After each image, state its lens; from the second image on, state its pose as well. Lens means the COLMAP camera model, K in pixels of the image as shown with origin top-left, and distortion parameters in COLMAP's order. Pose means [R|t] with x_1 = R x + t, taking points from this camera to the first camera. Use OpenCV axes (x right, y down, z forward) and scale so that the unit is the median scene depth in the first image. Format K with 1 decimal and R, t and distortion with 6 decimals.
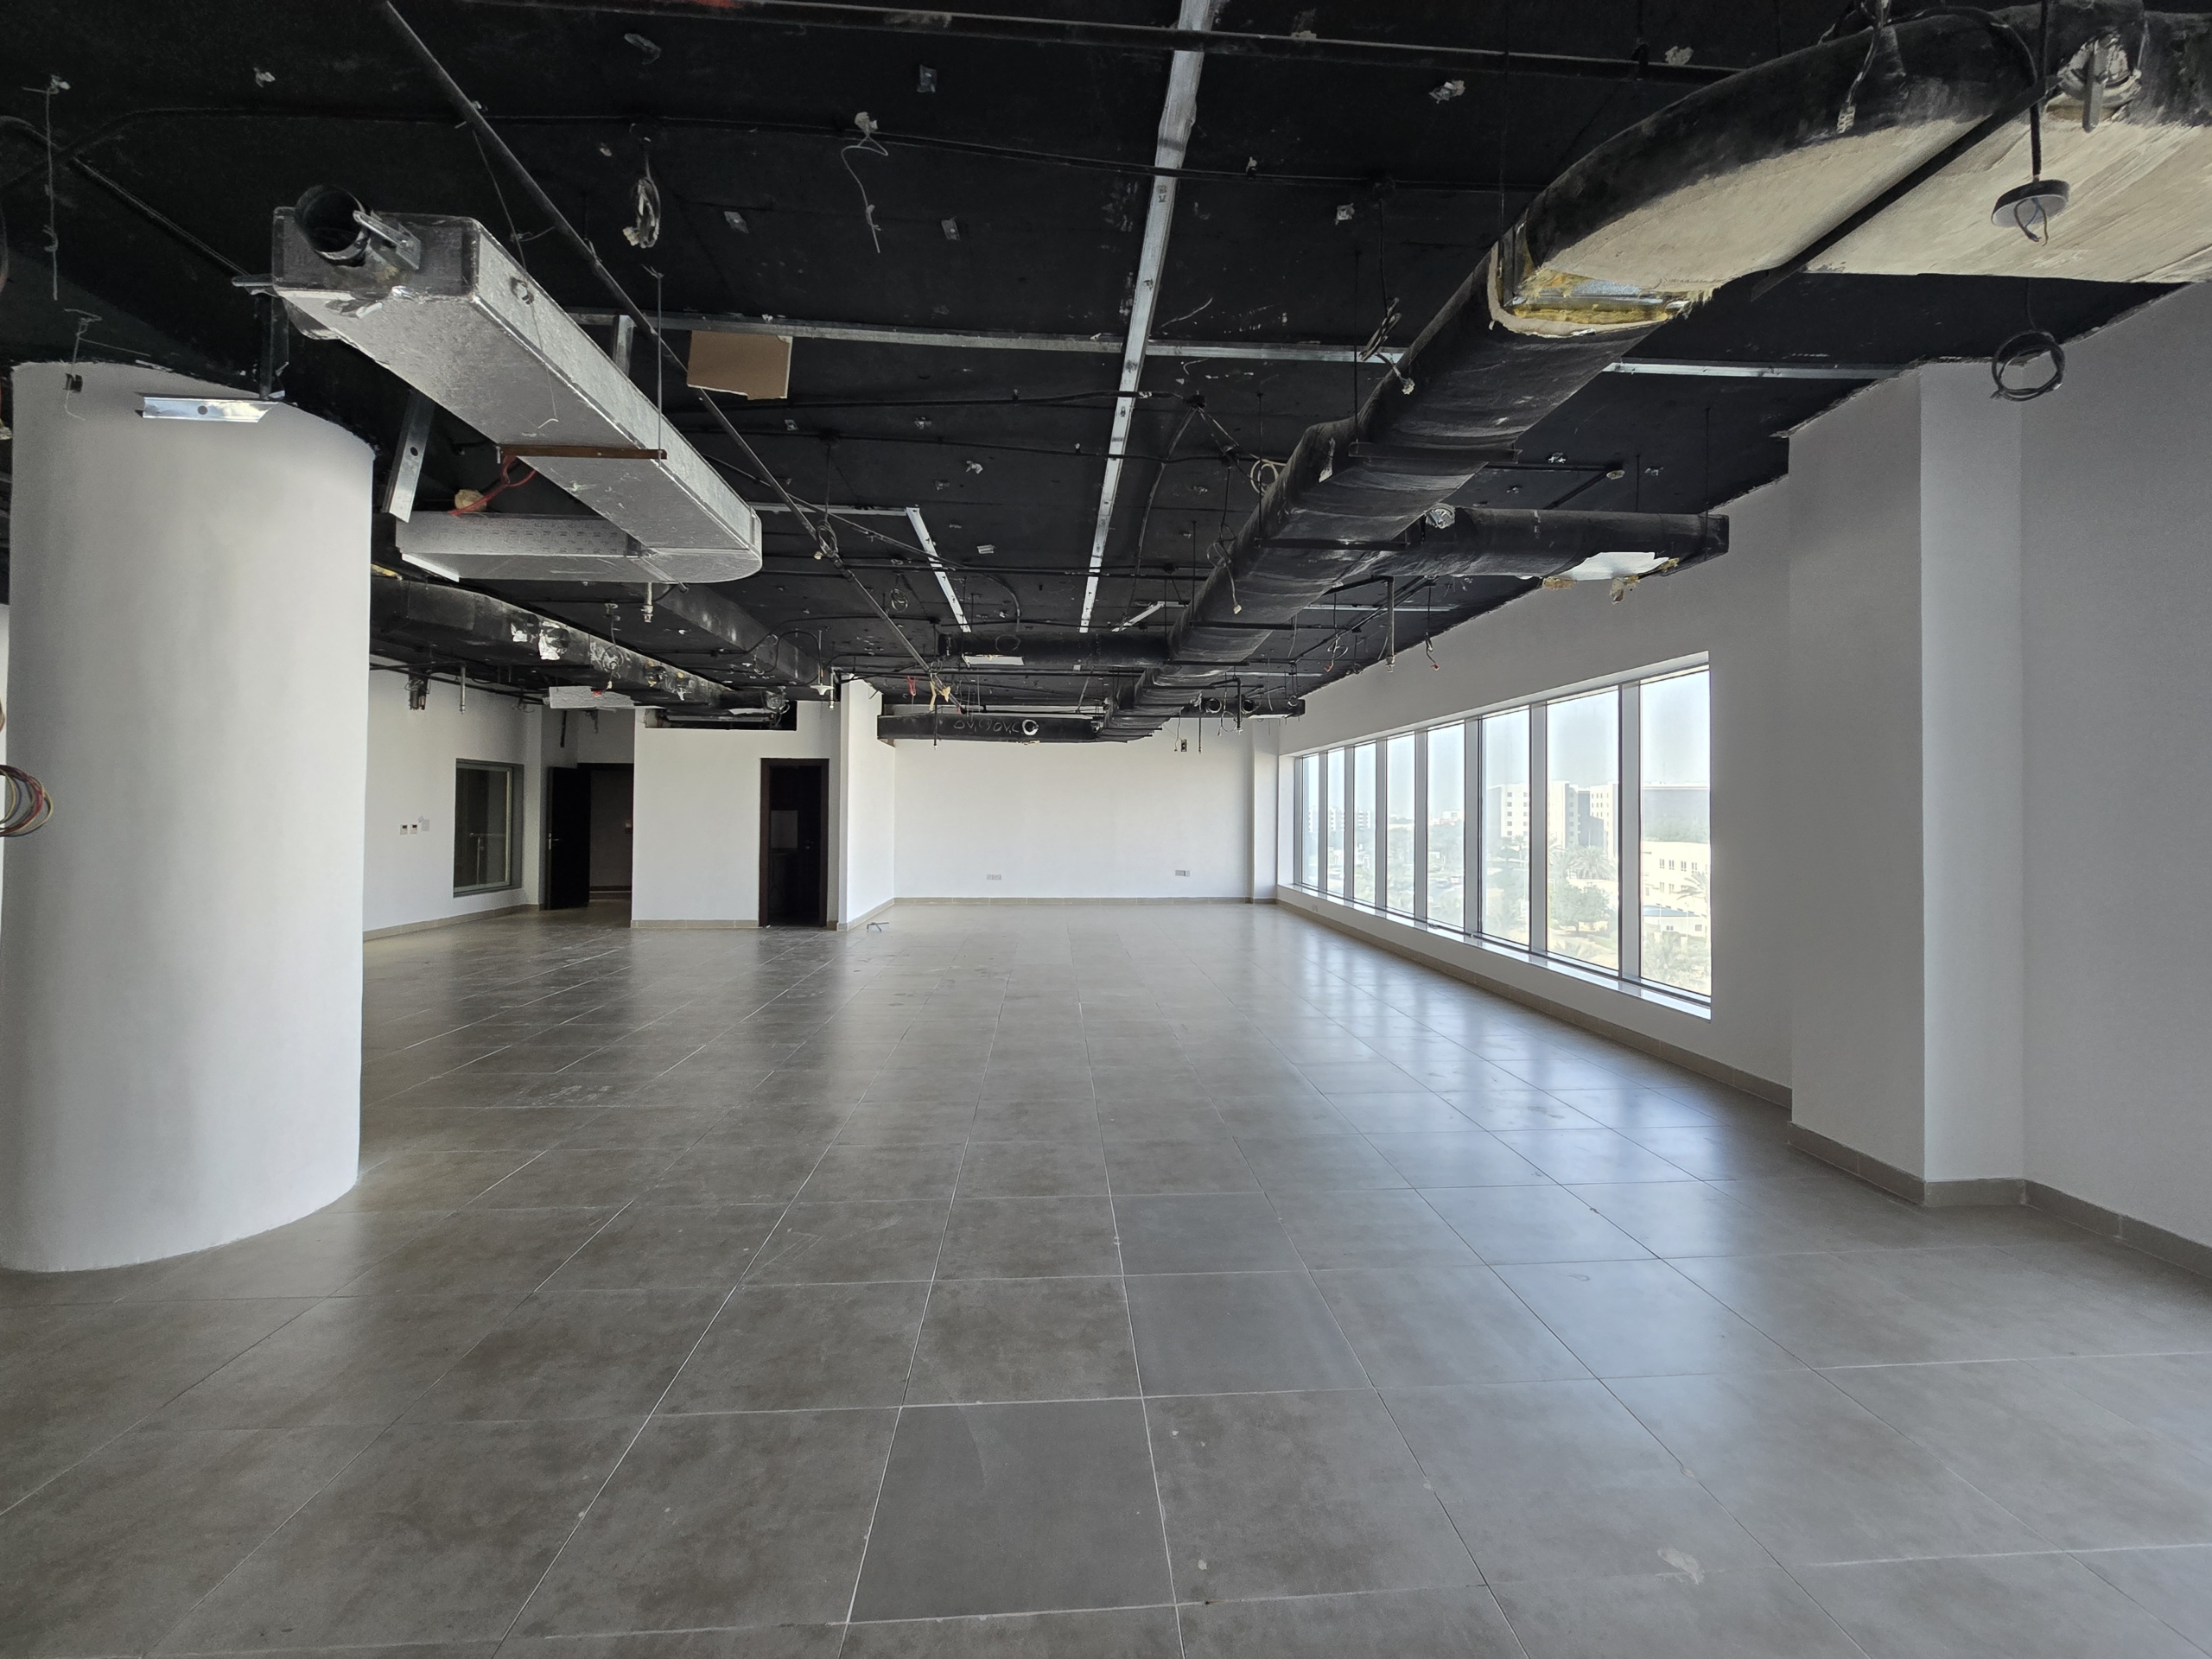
lens RADIAL K [[902.4, 0, 1113.9], [0, 902.4, 801.9], [0, 0, 1]] dist [-0.002444, 0.000084]
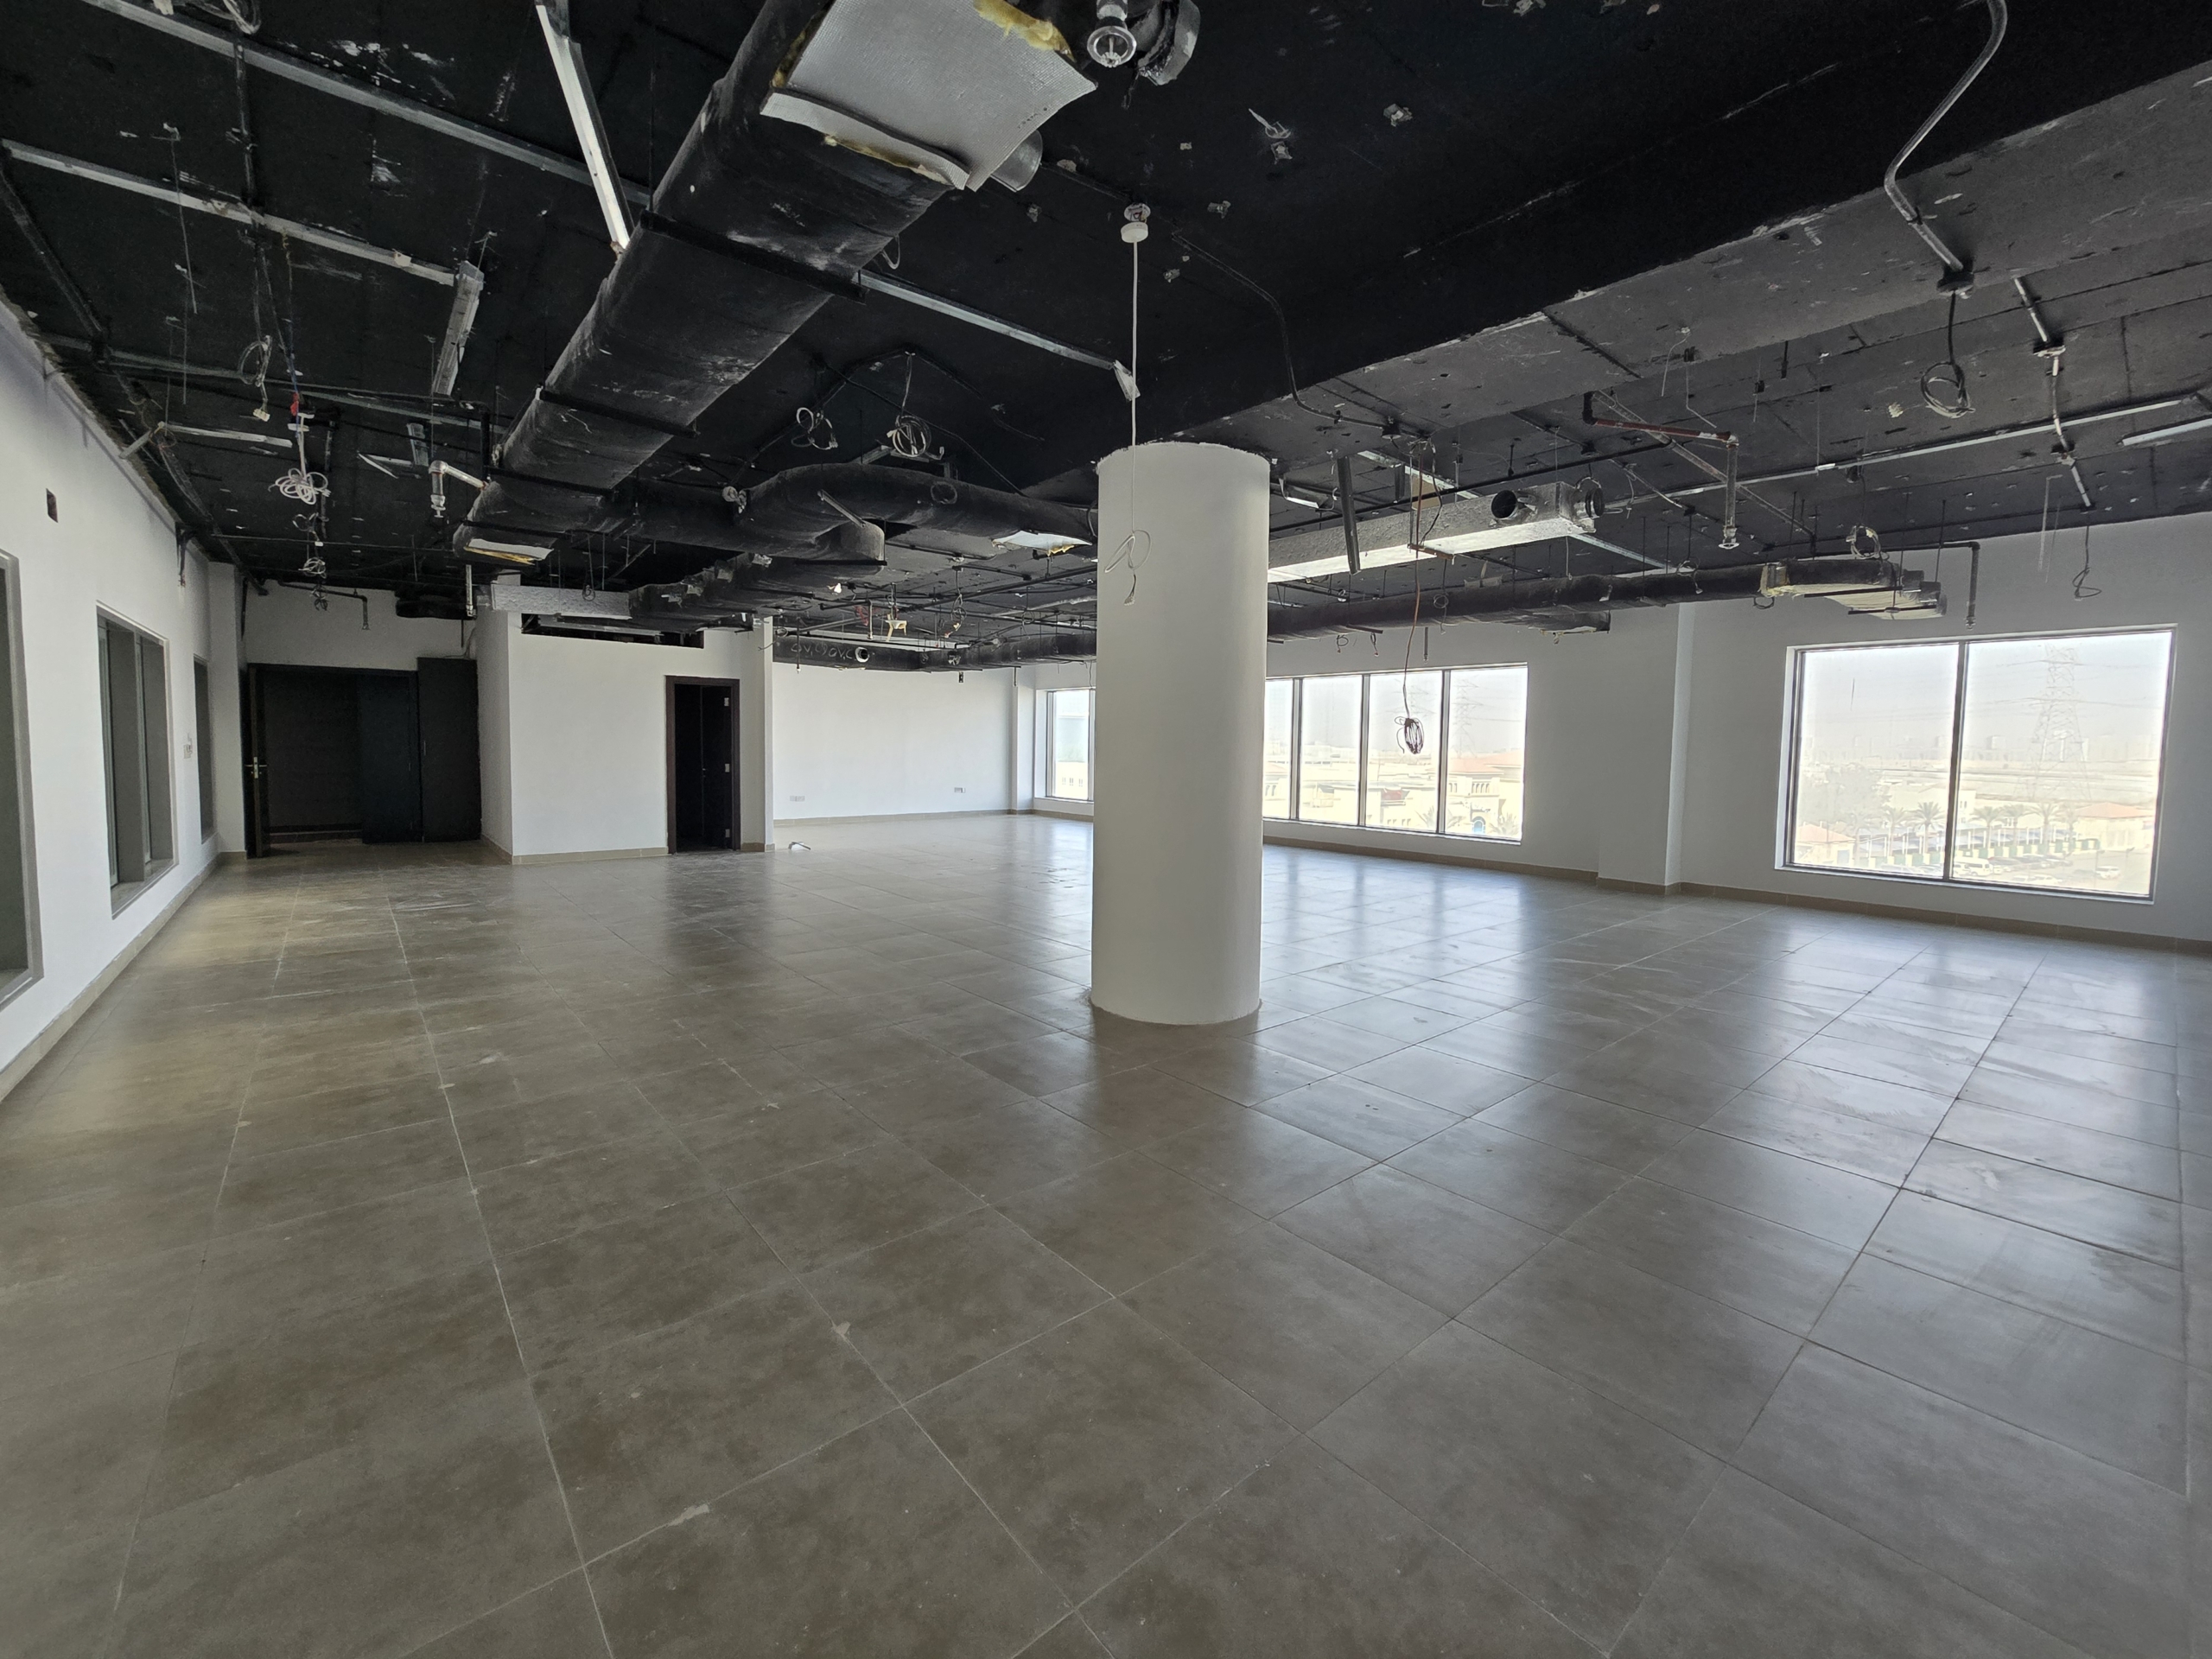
lens RADIAL K [[902.4, 0, 1113.9], [0, 902.4, 801.9], [0, 0, 1]] dist [-0.002444, 0.000084]
pose [[0.805470, -0.034093, 0.591655, -0.576714], [-0.016306, 0.996691, 0.079632, -0.000164], [-0.592412, -0.073788, 0.802249, -0.036414]]
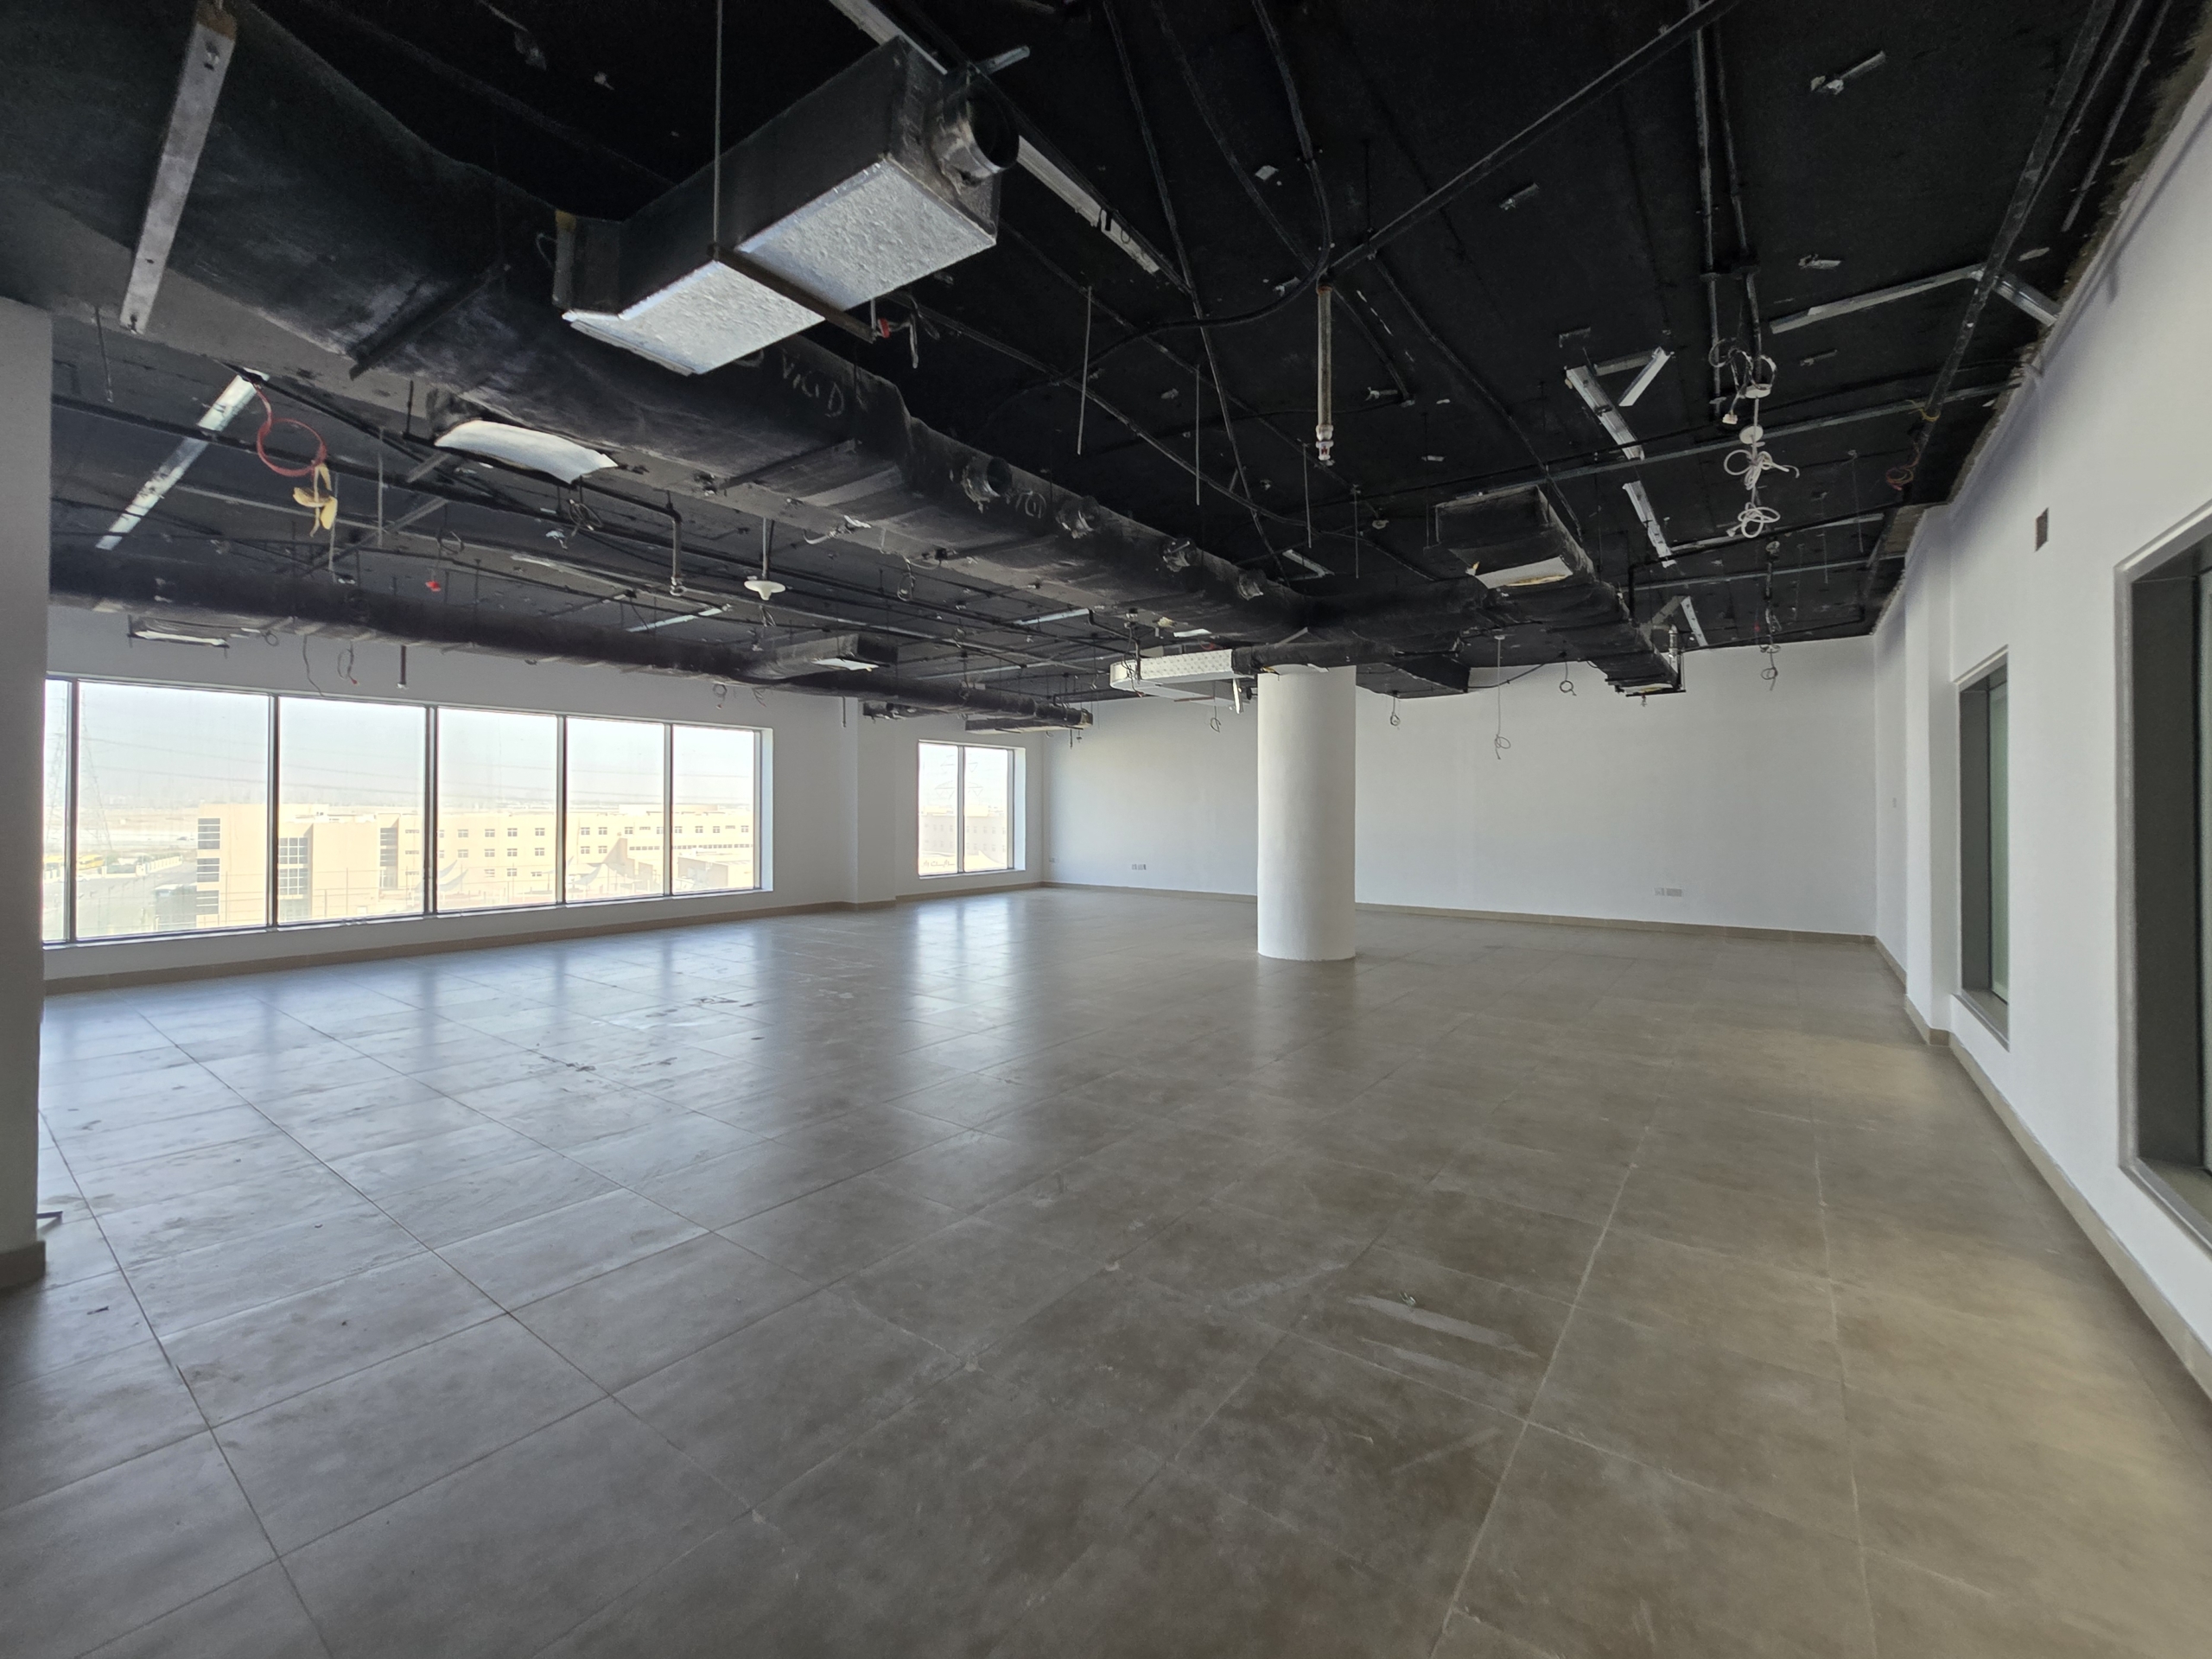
lens RADIAL K [[902.4, 0, 1113.9], [0, 902.4, 801.9], [0, 0, 1]] dist [-0.002444, 0.000084]
pose [[-0.764443, -0.004619, 0.644675, -0.664510], [-0.014134, 0.999854, -0.009595, 0.013590], [-0.644536, -0.016447, -0.764397, 0.981365]]
